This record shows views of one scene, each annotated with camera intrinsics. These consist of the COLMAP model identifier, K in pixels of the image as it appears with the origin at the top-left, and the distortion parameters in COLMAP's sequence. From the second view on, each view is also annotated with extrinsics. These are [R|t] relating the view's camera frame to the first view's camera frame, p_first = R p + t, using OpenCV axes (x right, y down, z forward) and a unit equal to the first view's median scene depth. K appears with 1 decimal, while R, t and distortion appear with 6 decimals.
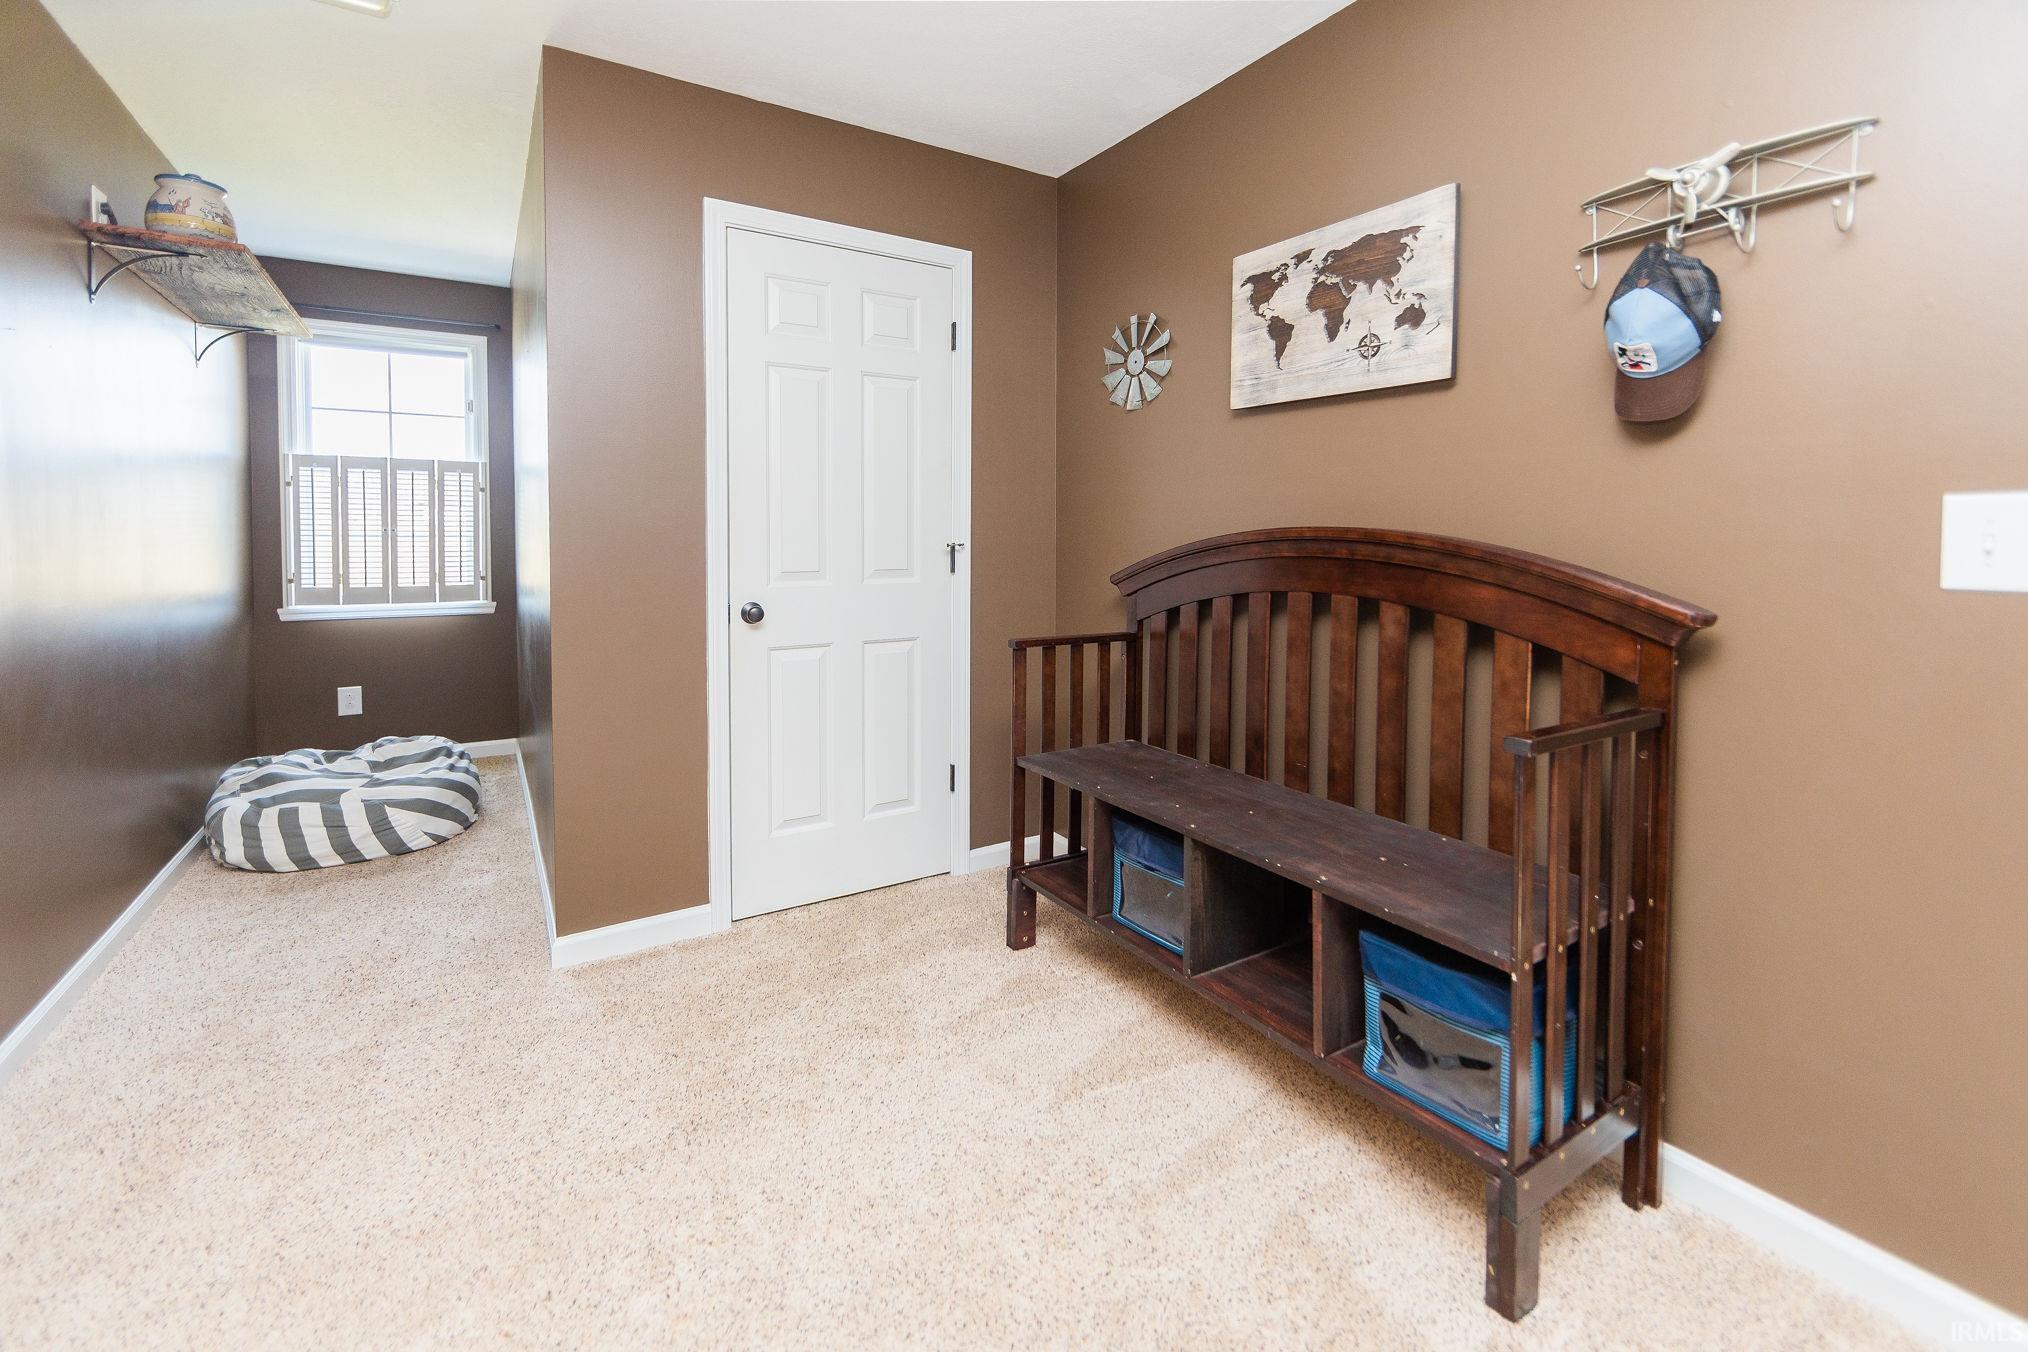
lens RADIAL K [[847.8, 0, 1020.2], [0, 847.8, 560.1], [0, 0, 1]] dist [-0.000847, -0.000084]
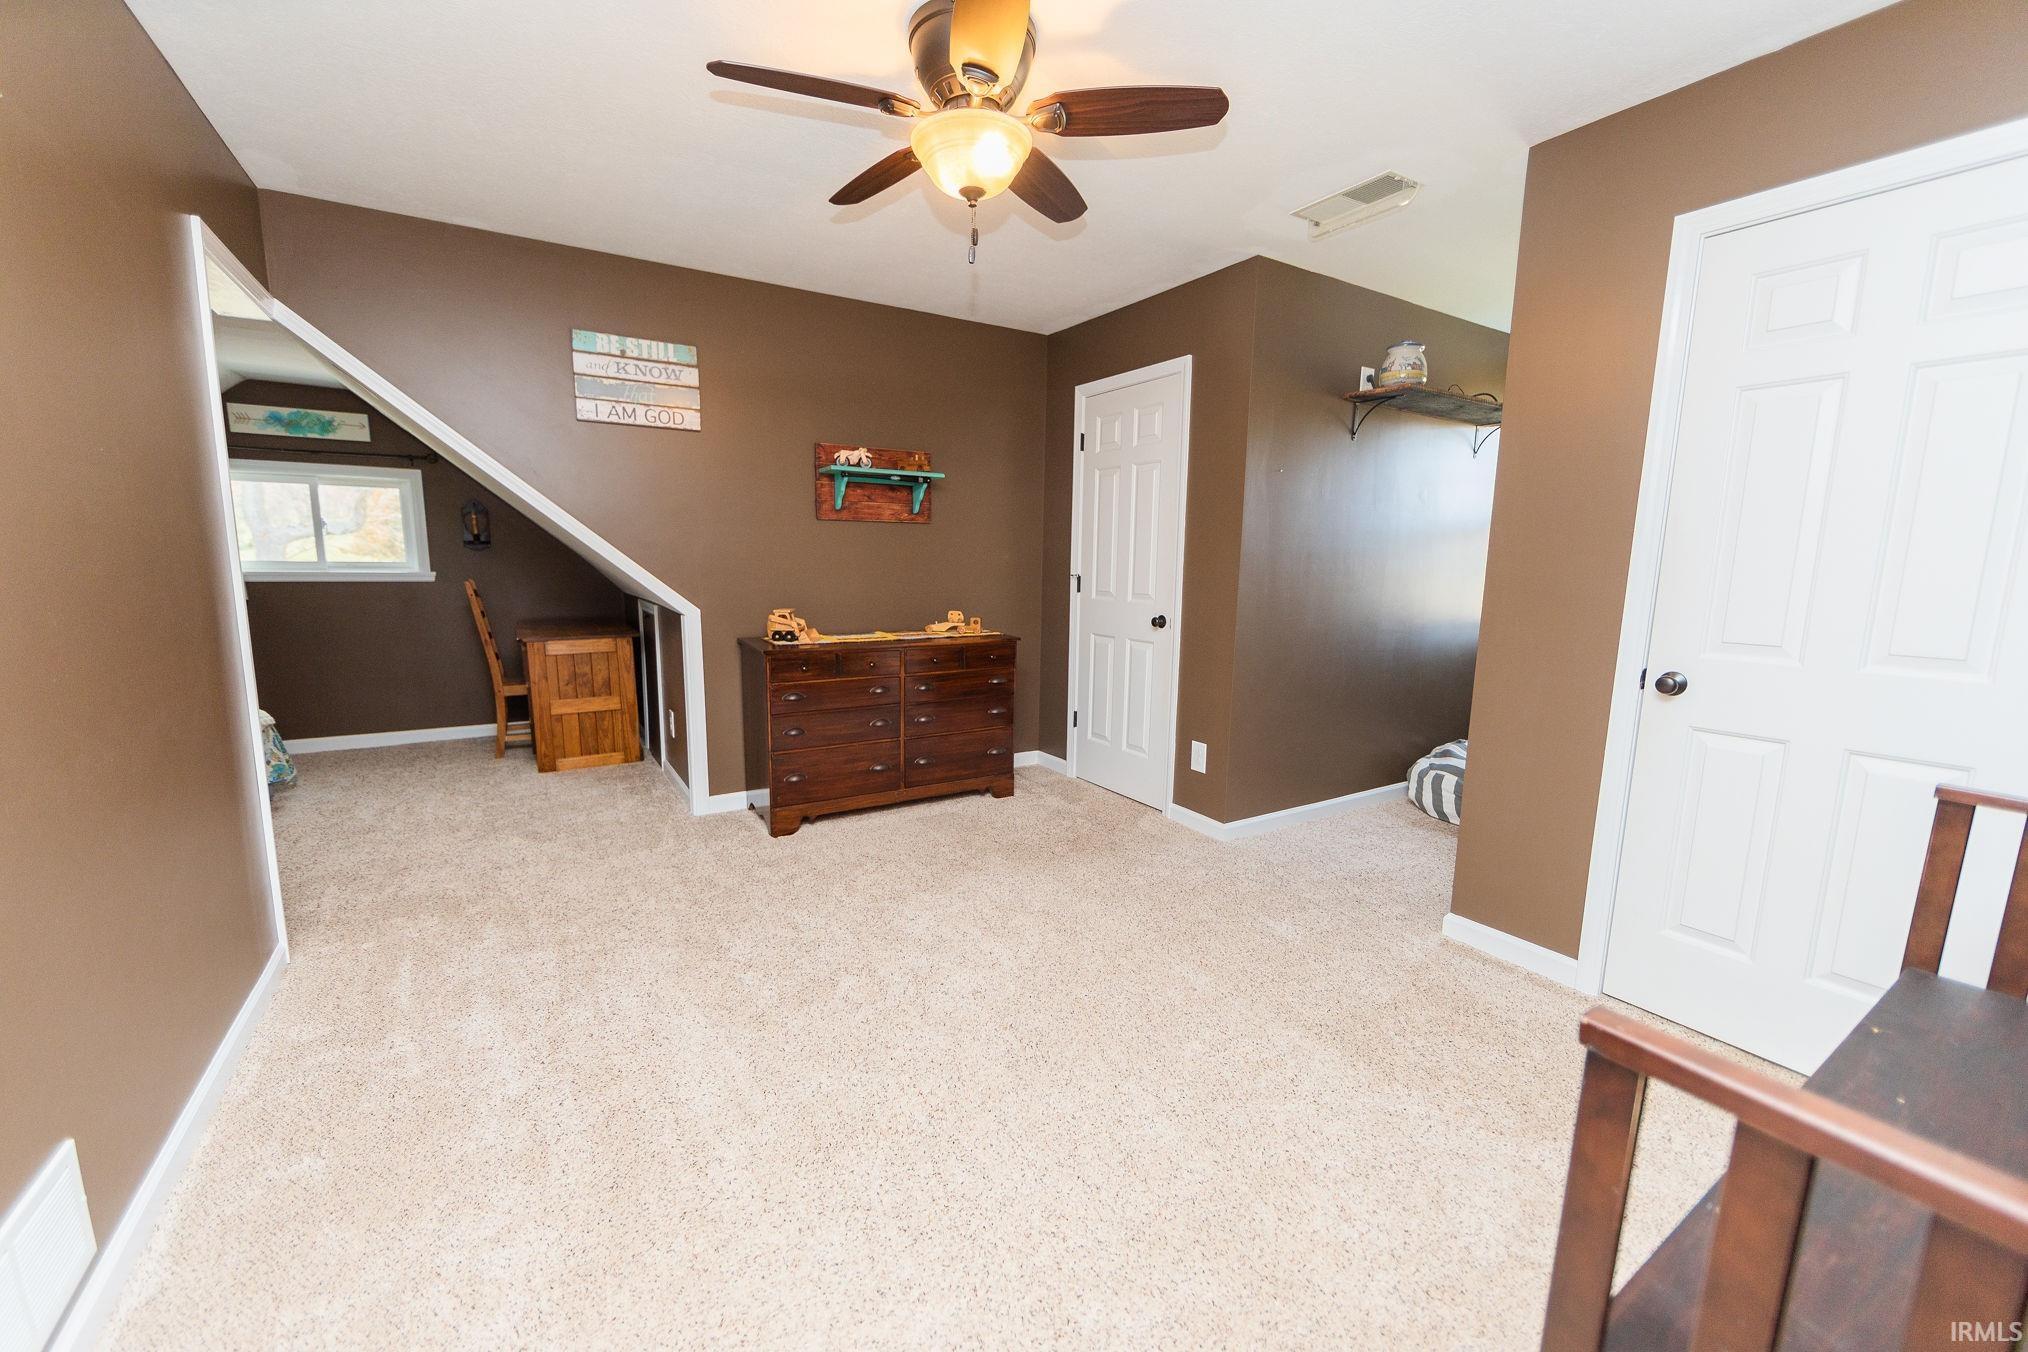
lens RADIAL K [[829.5, 0, 1015.5], [0, 829.5, 689.7], [0, 0, 1]] dist [0.001254, 0.000128]
pose [[-0.007686, 0.157203, -0.987536, 0.569636], [-0.047215, 0.986407, 0.157390, -0.037988], [0.998855, 0.047836, -0.000159, 0.317560]]
